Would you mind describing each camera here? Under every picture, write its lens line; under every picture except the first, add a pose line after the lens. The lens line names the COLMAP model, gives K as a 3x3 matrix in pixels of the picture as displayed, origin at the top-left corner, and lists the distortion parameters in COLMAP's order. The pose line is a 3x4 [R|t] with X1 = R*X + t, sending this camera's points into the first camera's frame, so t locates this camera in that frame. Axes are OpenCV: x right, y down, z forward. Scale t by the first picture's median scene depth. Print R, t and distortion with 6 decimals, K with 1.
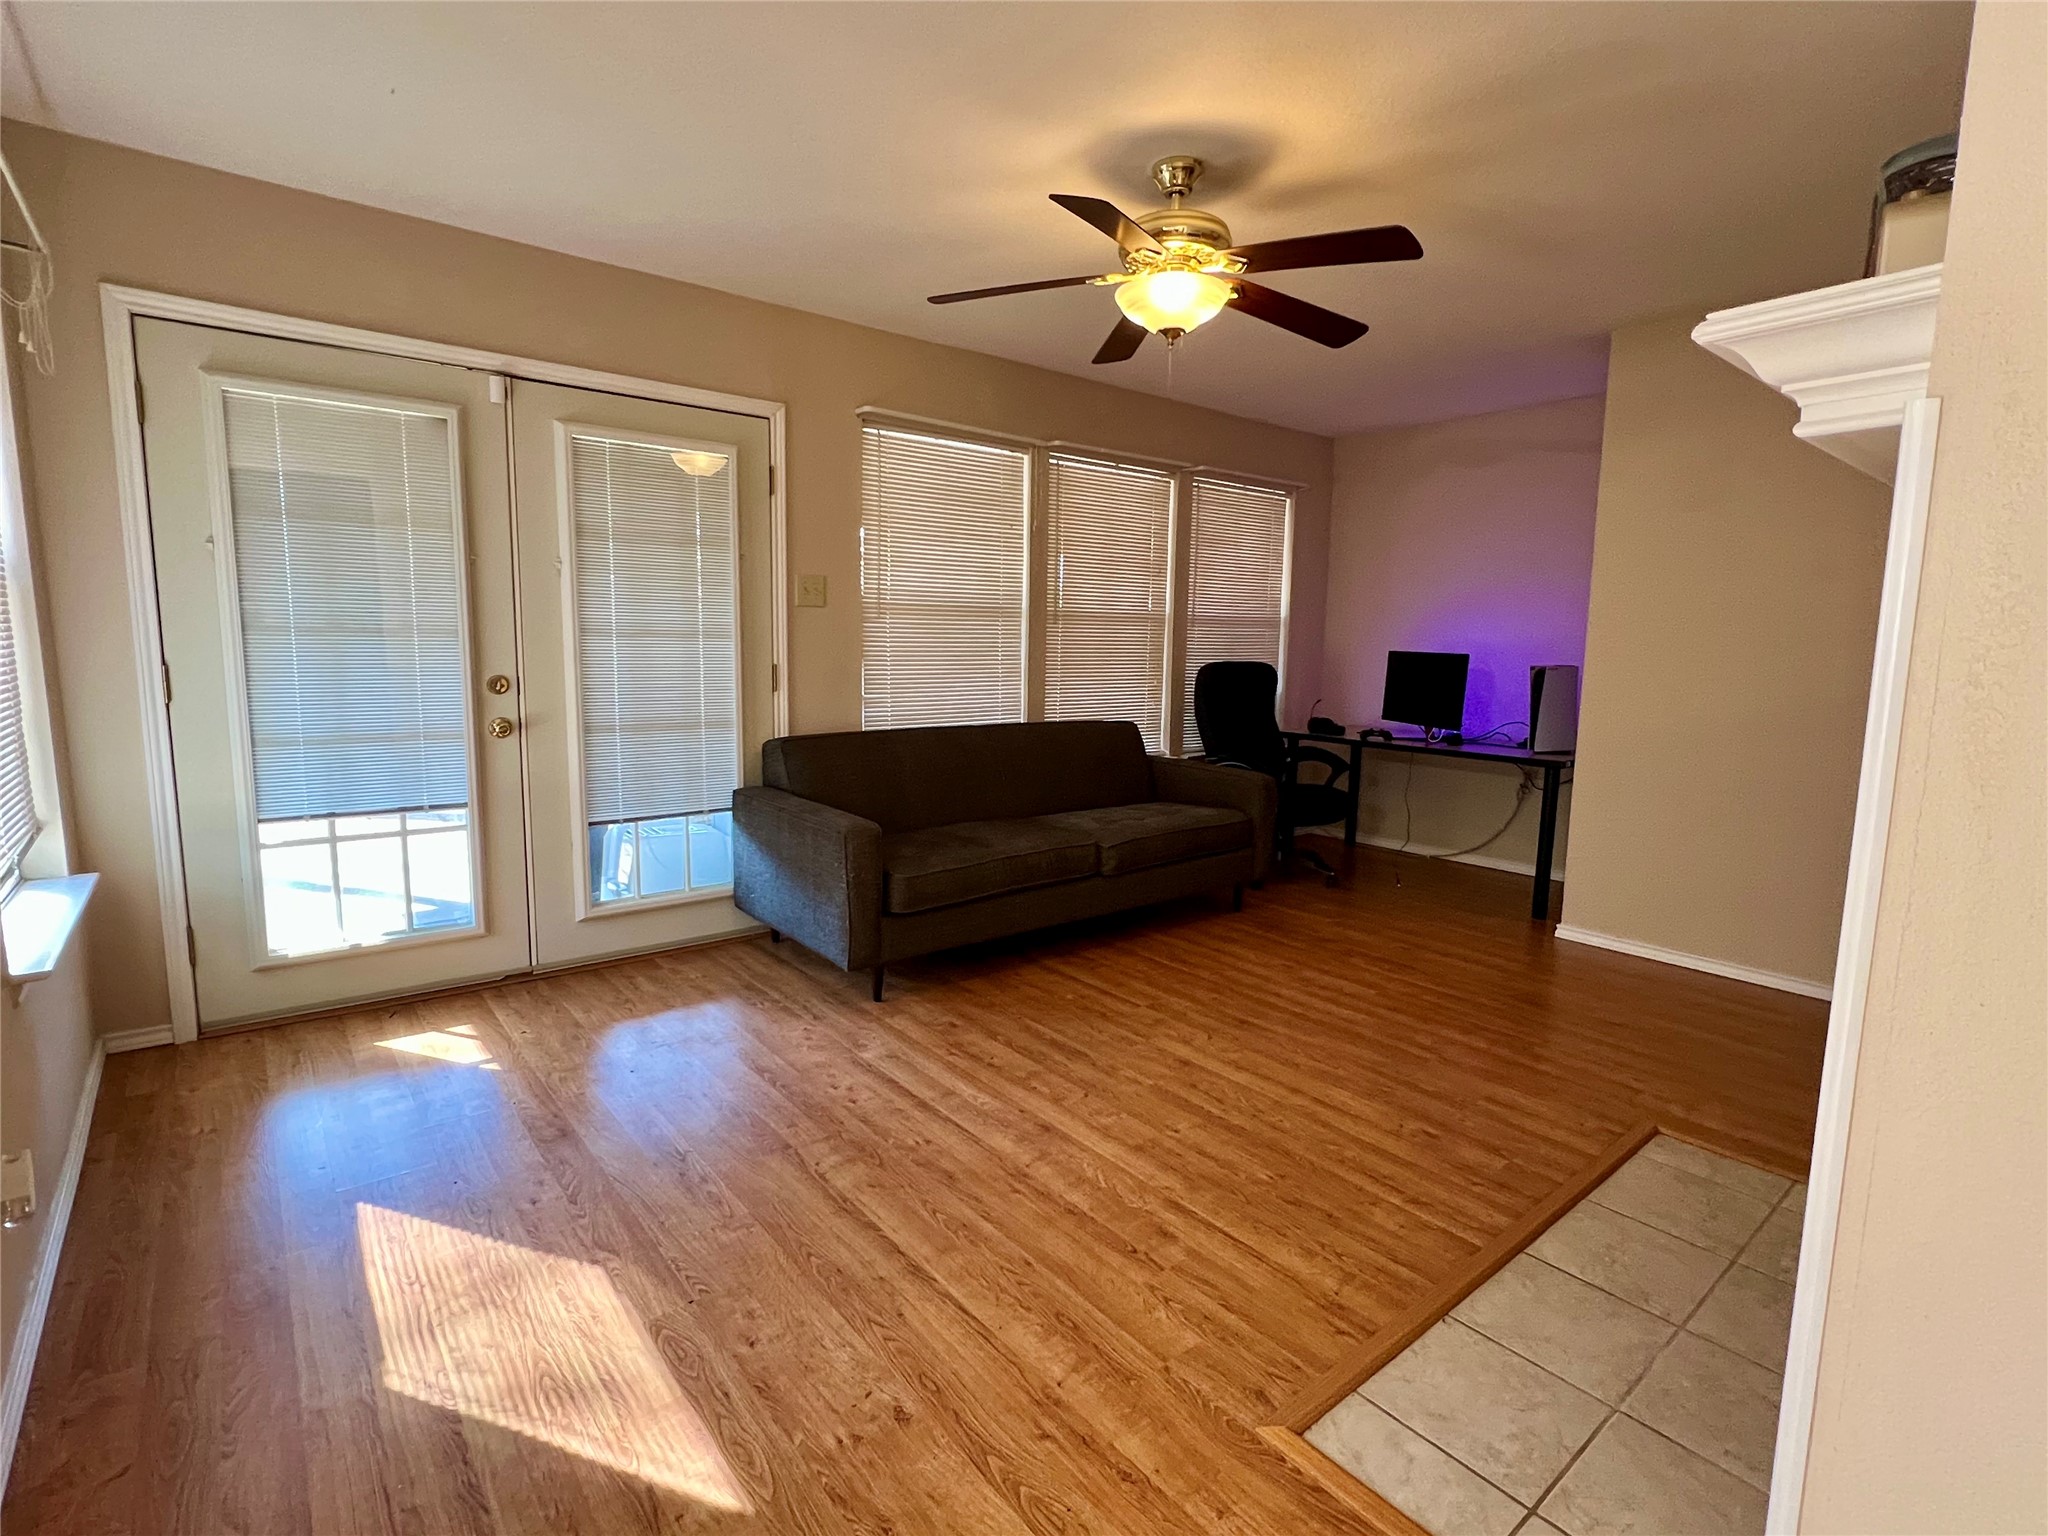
lens RADIAL K [[974.6, 0, 1019.0], [0, 974.6, 766.3], [0, 0, 1]] dist [0.001215, -0.000198]
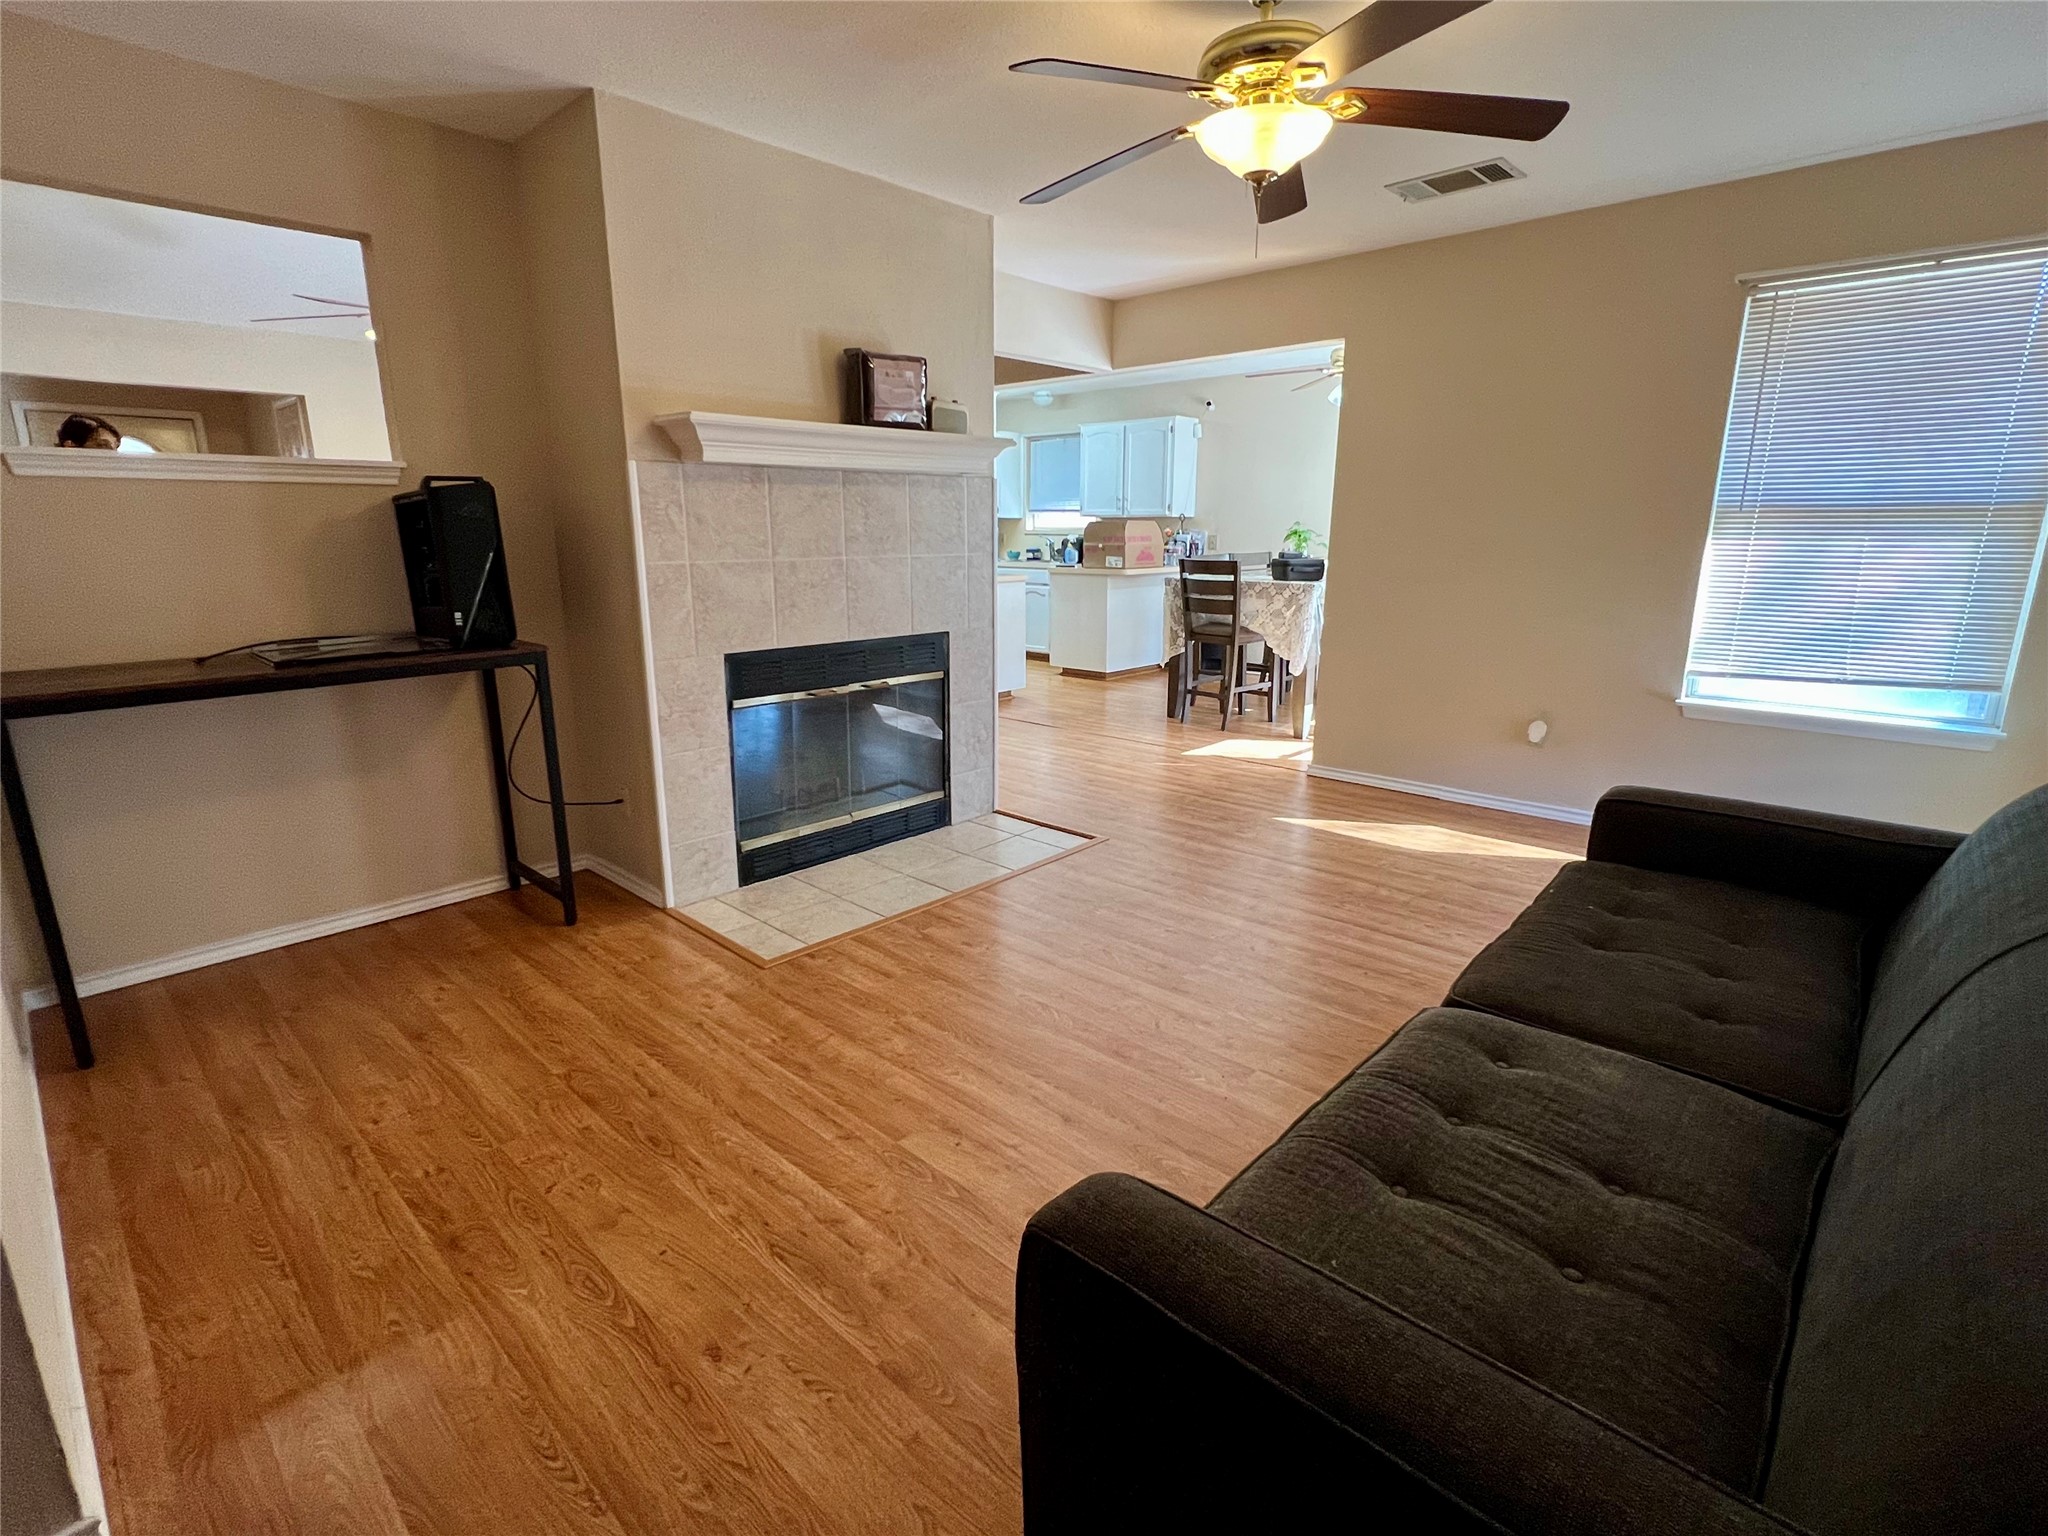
lens RADIAL K [[974.6, 0, 1026.4], [0, 974.6, 763.7], [0, 0, 1]] dist [0.001215, -0.000198]
pose [[-0.989697, 0.020623, -0.141682, 0.506758], [-0.032809, 0.930573, 0.364632, -0.279911], [0.139365, 0.365524, -0.920309, 2.015787]]
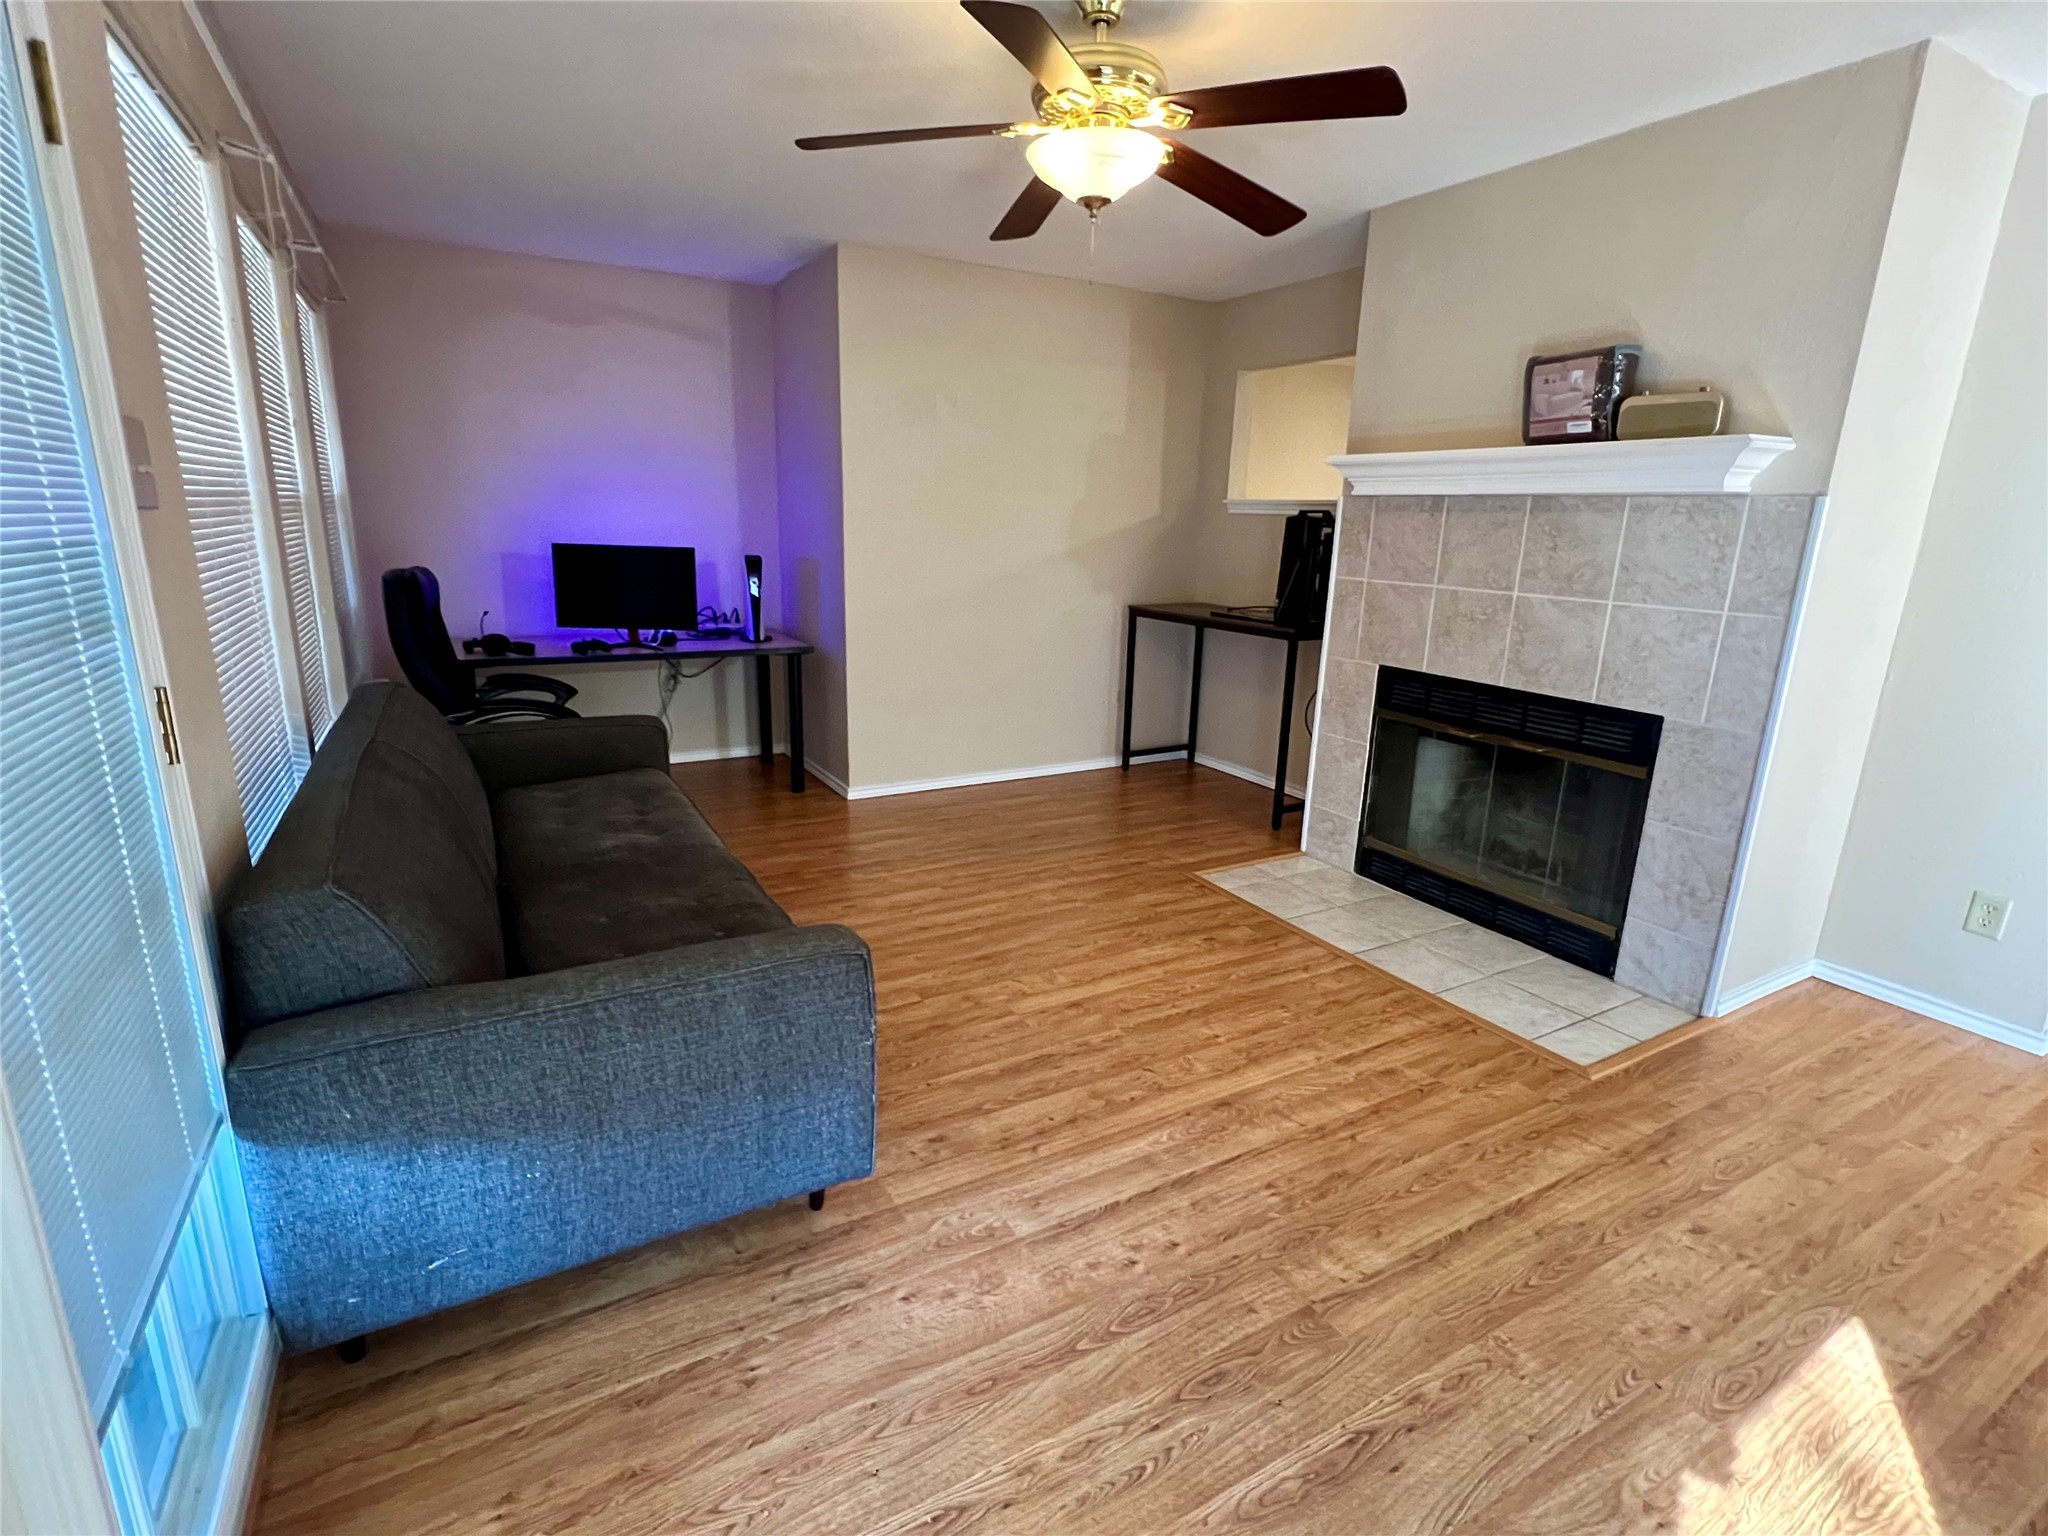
lens RADIAL K [[974.6, 0, 1018.3], [0, 974.6, 768.4], [0, 0, 1]] dist [0.001215, -0.000198]
pose [[0.162669, -0.258162, 0.952308, -0.801884], [0.106731, 0.964104, 0.243128, -0.190117], [-0.980891, 0.062091, 0.184384, 0.974895]]
